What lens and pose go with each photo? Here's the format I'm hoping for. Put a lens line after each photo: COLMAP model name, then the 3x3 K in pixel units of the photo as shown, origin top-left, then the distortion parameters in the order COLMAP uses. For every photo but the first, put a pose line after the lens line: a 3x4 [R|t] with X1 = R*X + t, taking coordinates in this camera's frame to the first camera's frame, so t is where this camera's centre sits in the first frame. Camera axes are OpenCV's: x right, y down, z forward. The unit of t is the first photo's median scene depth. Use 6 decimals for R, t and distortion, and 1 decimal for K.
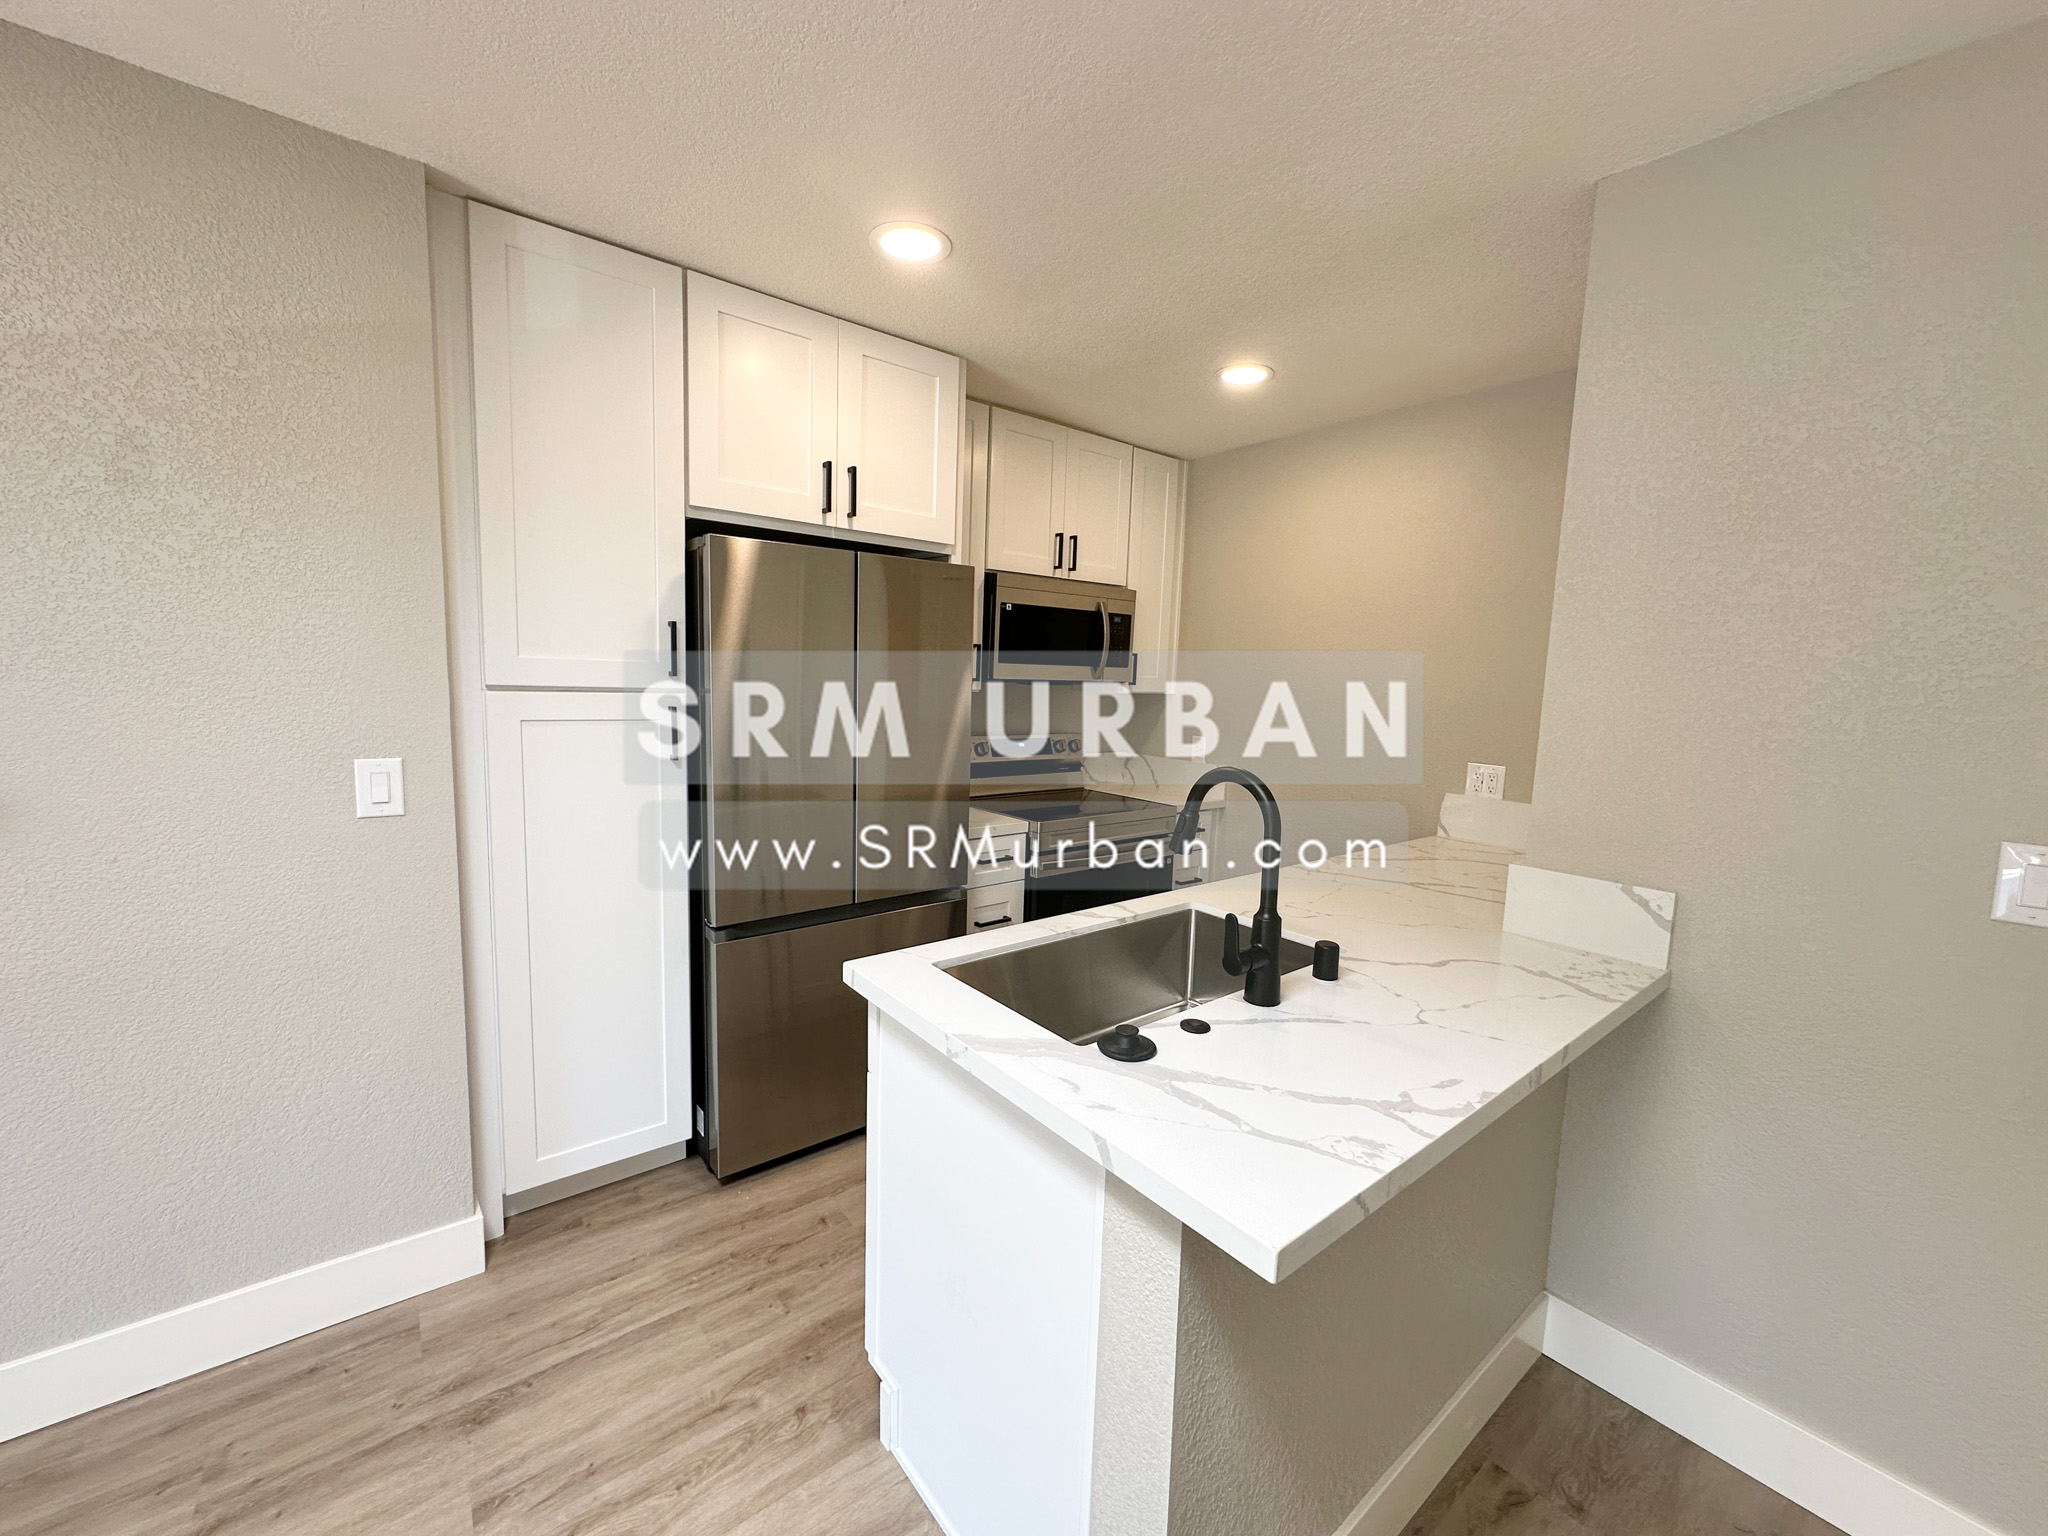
lens RADIAL K [[813.0, 0, 1026.2], [0, 813.0, 768.7], [0, 0, 1]] dist [-0.000987, 0.000074]
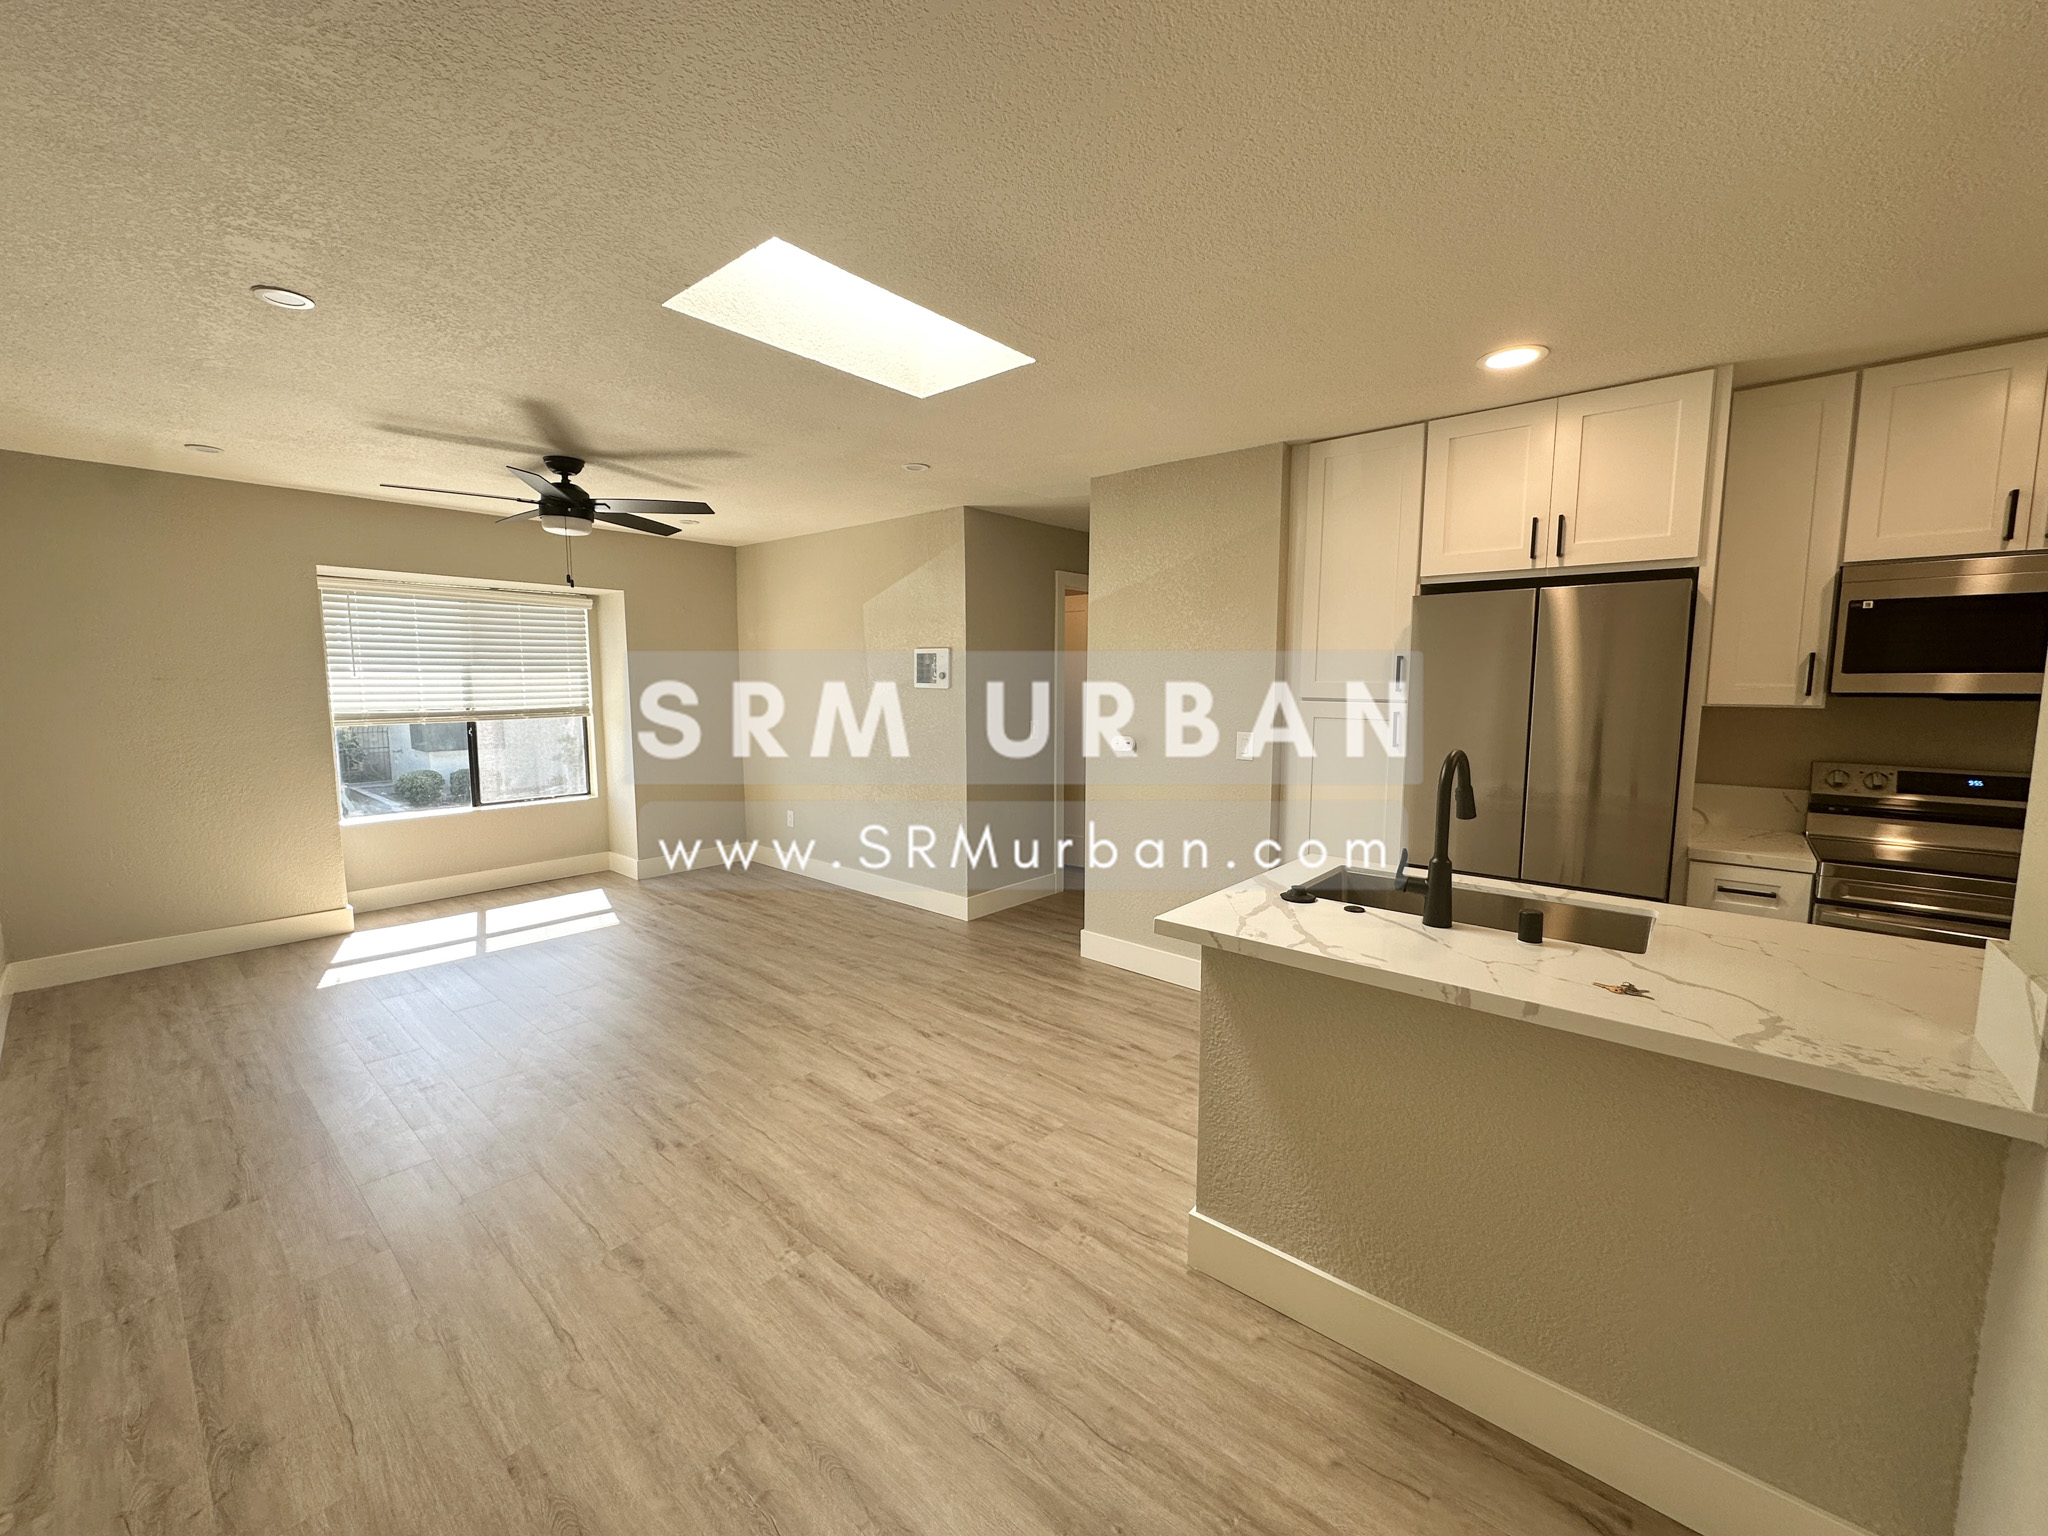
lens RADIAL K [[813.0, 0, 1020.7], [0, 813.0, 769.3], [0, 0, 1]] dist [-0.000987, 0.000074]
pose [[0.176858, 0.076862, -0.981230, 0.852899], [-0.113817, 0.991855, 0.057180, 0.021033], [0.977633, 0.101568, 0.184166, 0.040853]]
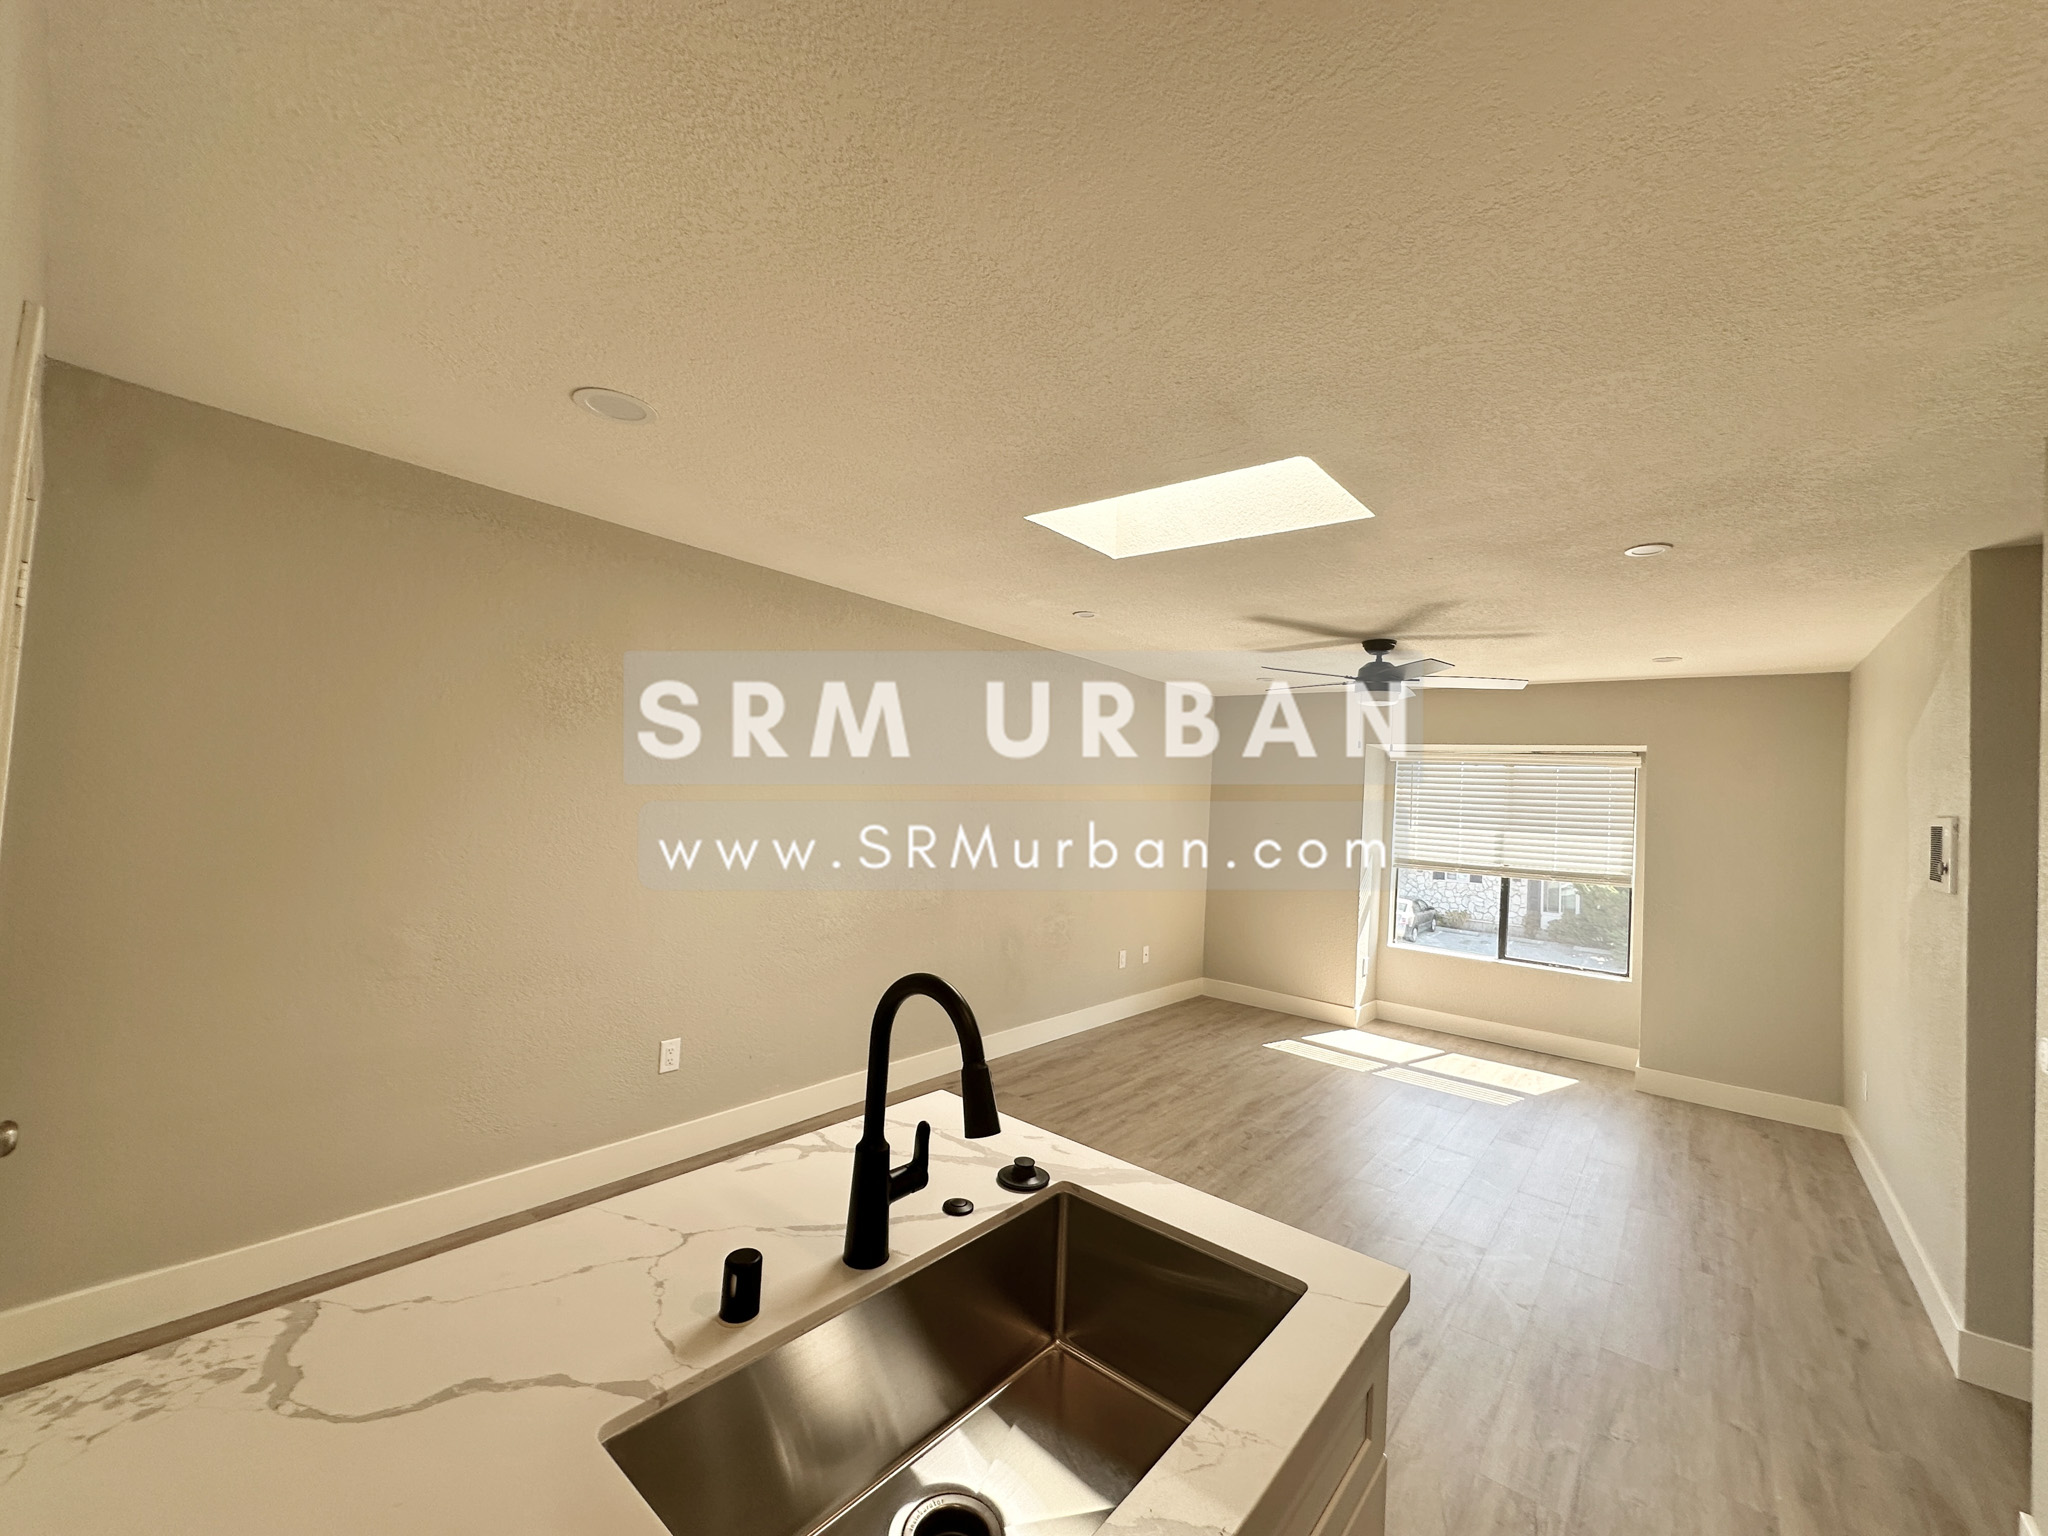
lens RADIAL K [[813.0, 0, 1026.6], [0, 813.0, 772.8], [0, 0, 1]] dist [-0.000987, 0.000074]
pose [[-0.974641, -0.096029, -0.202120, 0.201888], [-0.114219, 0.990203, 0.080321, -0.152257], [0.192427, 0.101370, -0.976062, 1.029319]]
